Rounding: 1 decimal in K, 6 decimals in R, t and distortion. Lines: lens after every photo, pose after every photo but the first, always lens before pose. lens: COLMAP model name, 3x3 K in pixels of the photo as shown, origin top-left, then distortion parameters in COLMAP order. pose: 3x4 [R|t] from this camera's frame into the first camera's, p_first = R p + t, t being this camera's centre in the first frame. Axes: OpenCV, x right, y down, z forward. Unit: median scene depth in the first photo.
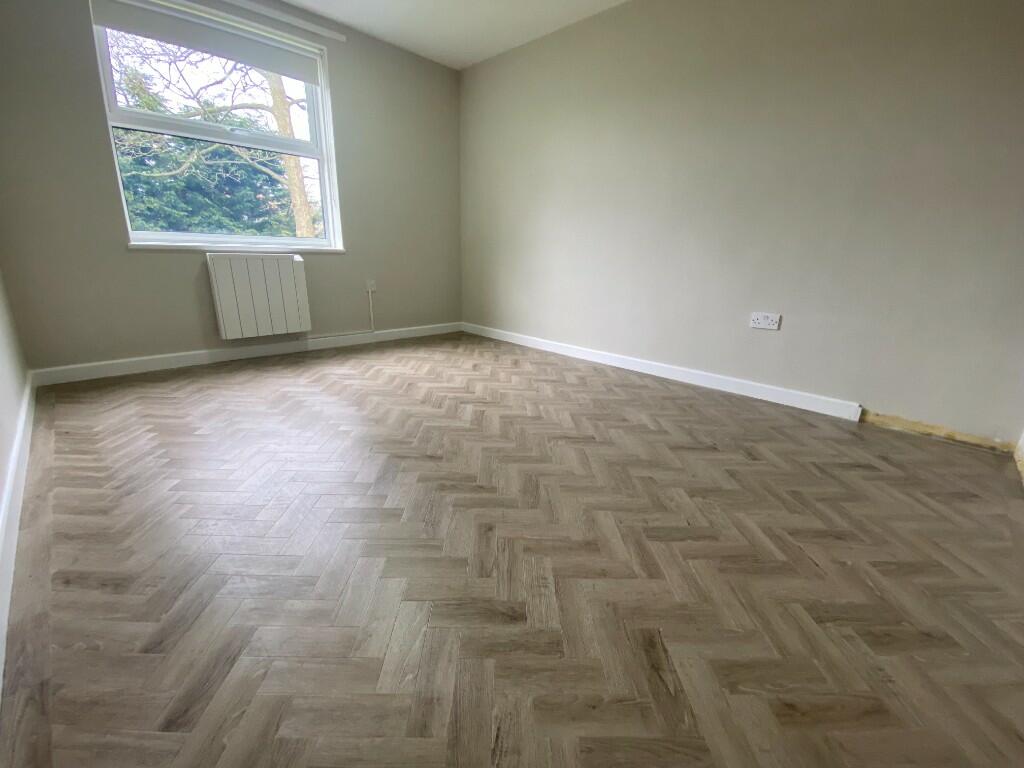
lens RADIAL K [[408.0, 0, 512.0], [0, 408.0, 384.0], [0, 0, 1]] dist [0.002089, -0.014550]
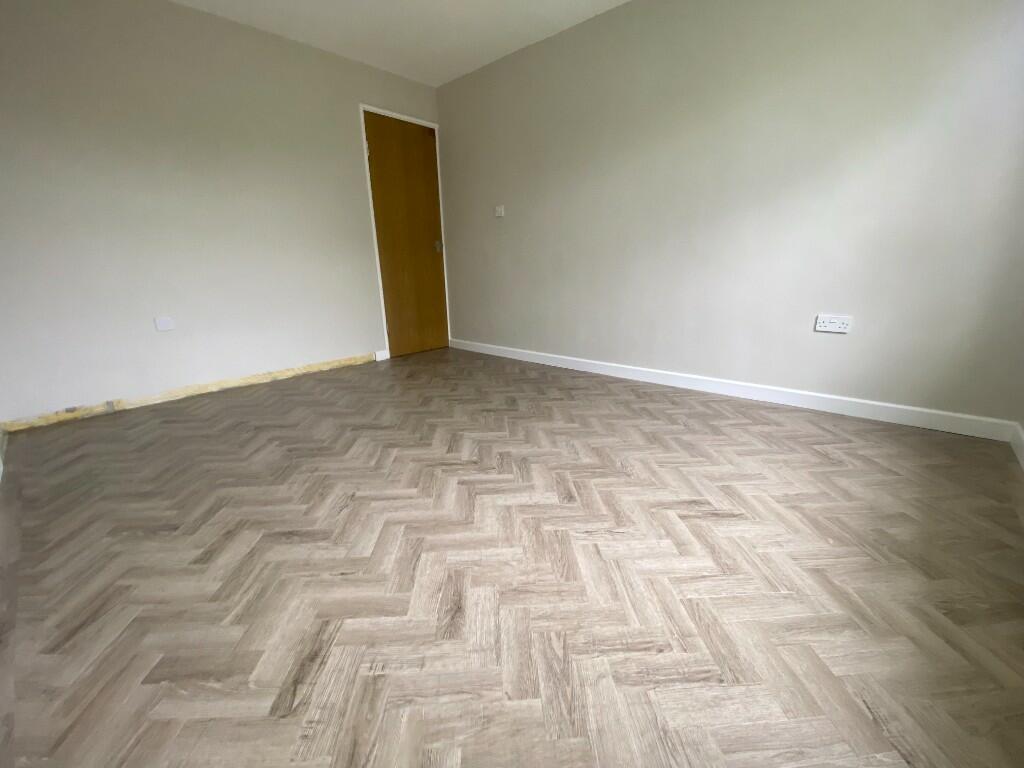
lens RADIAL K [[408.0, 0, 512.0], [0, 408.0, 384.0], [0, 0, 1]] dist [0.002089, -0.014550]
pose [[-0.999242, -0.007086, -0.038266, -0.171264], [-0.027108, 0.832232, 0.553765, -0.533946], [0.027922, 0.554383, -0.831793, 1.653416]]
